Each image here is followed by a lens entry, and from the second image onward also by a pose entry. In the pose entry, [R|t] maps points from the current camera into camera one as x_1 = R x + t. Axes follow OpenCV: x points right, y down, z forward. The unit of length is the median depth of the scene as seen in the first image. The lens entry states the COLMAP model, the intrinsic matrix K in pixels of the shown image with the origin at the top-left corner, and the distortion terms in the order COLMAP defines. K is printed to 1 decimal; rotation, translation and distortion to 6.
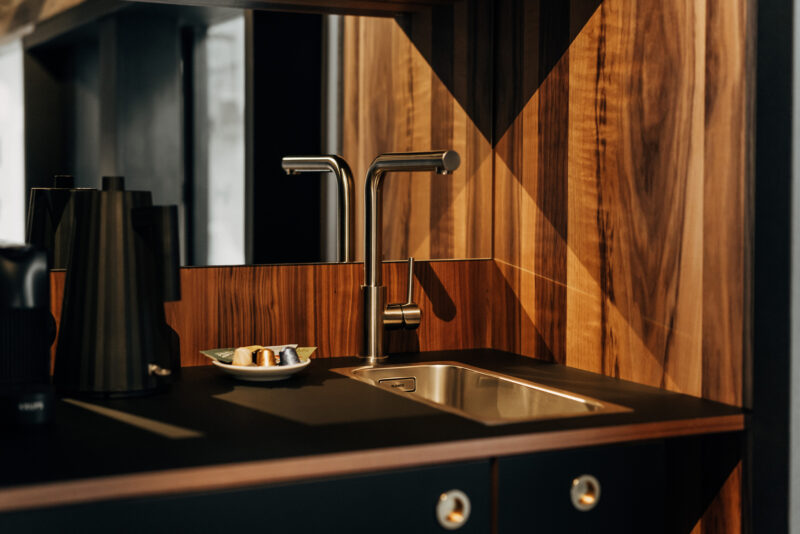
lens RADIAL K [[1341.6, 0, 400.0], [0, 1341.6, 267.0], [0, 0, 1]] dist [0.029558, 0.071864]
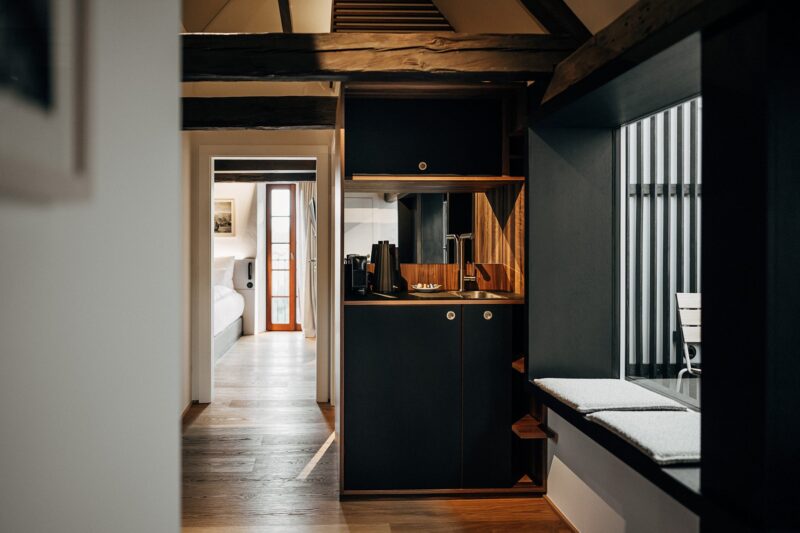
lens RADIAL K [[1341.6, 0, 400.0], [0, 1341.6, 266.5], [0, 0, 1]] dist [0.029558, 0.071864]
pose [[0.921349, -0.007724, -0.388661, 1.203132], [-0.013716, 0.998534, -0.052357, 0.191281], [0.388495, 0.053570, 0.919892, -2.344577]]
